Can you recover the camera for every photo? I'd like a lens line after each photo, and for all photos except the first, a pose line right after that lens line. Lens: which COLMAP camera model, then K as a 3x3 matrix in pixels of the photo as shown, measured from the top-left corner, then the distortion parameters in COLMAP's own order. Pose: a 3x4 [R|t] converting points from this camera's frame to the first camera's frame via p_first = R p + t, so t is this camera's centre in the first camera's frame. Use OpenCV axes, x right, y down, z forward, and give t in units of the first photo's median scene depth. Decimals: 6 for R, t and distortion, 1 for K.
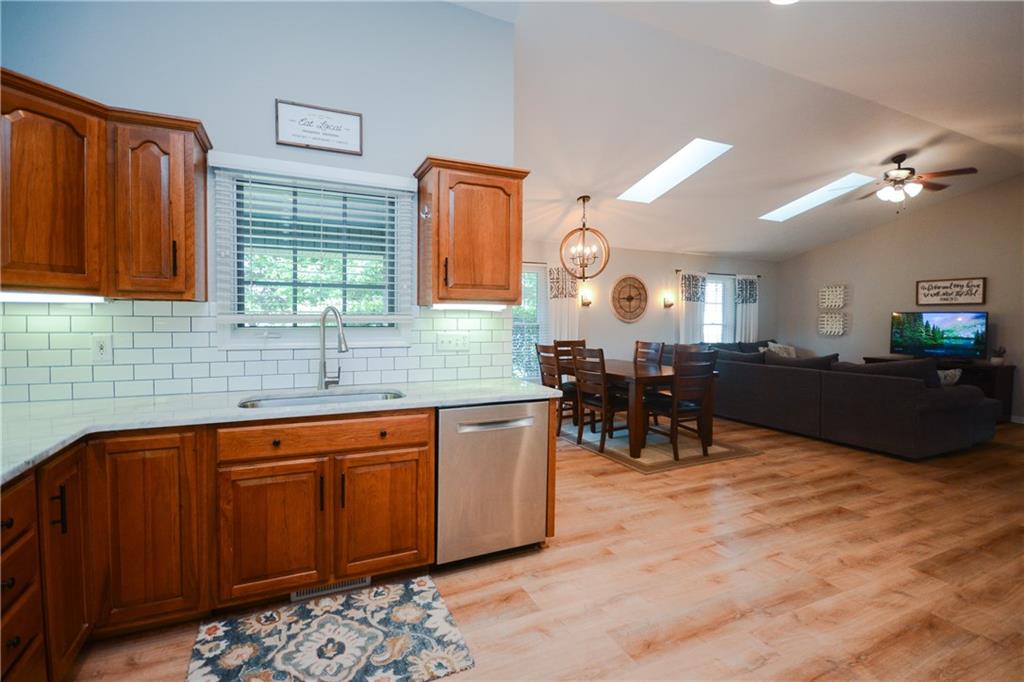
lens RADIAL K [[453.2, 0, 502.7], [0, 453.2, 335.0], [0, 0, 1]] dist [-0.000446, -0.000652]
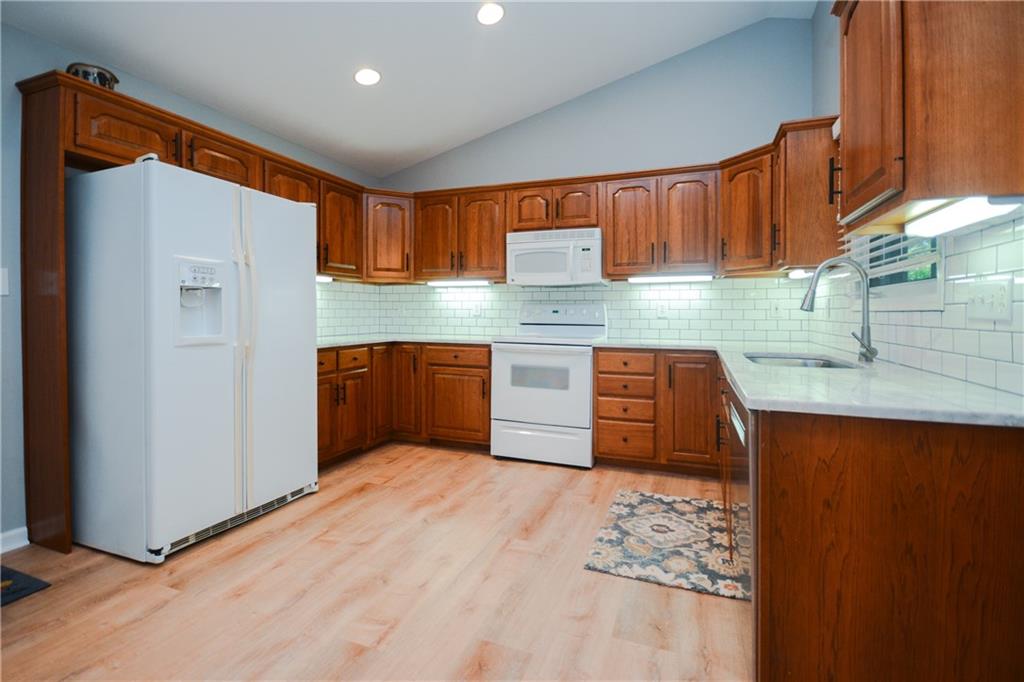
lens RADIAL K [[464.3, 0, 516.4], [0, 464.3, 315.3], [0, 0, 1]] dist [-0.001342, 0.000048]
pose [[-0.701274, -0.002609, -0.712887, 0.708713], [-0.030956, 0.999162, 0.026795, 0.042447], [0.712219, 0.040859, -0.700767, 1.310545]]
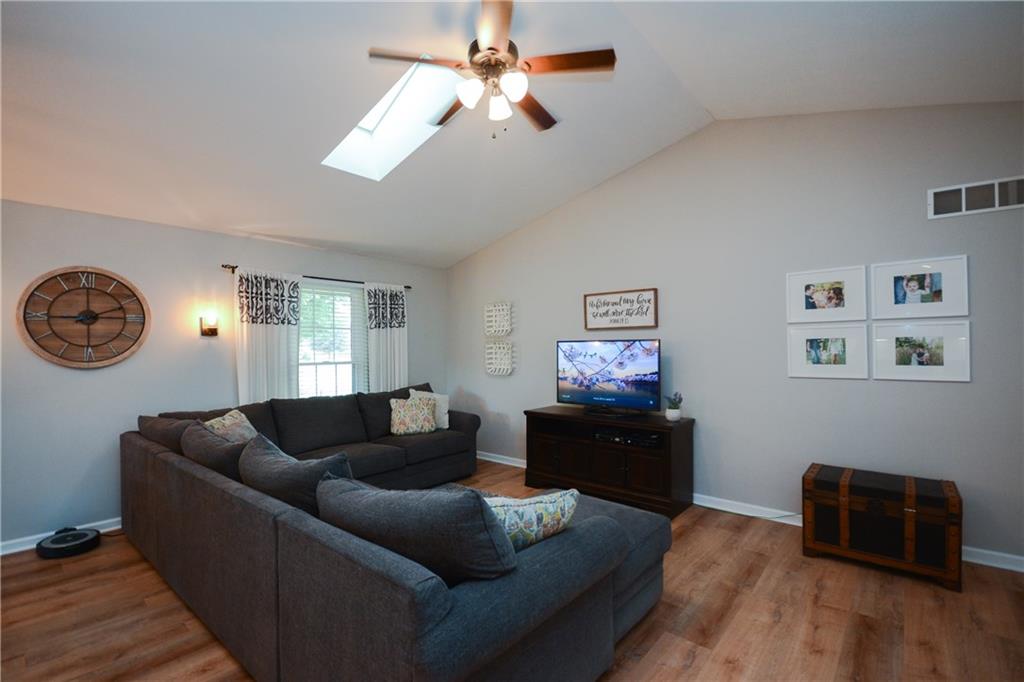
lens RADIAL K [[455.3, 0, 500.2], [0, 455.3, 346.0], [0, 0, 1]] dist [-0.012983, -0.000212]
pose [[0.910120, -0.015079, 0.414069, 1.596703], [0.031207, 0.998994, -0.032212, -0.074418], [-0.413167, 0.042239, 0.909675, 1.346359]]
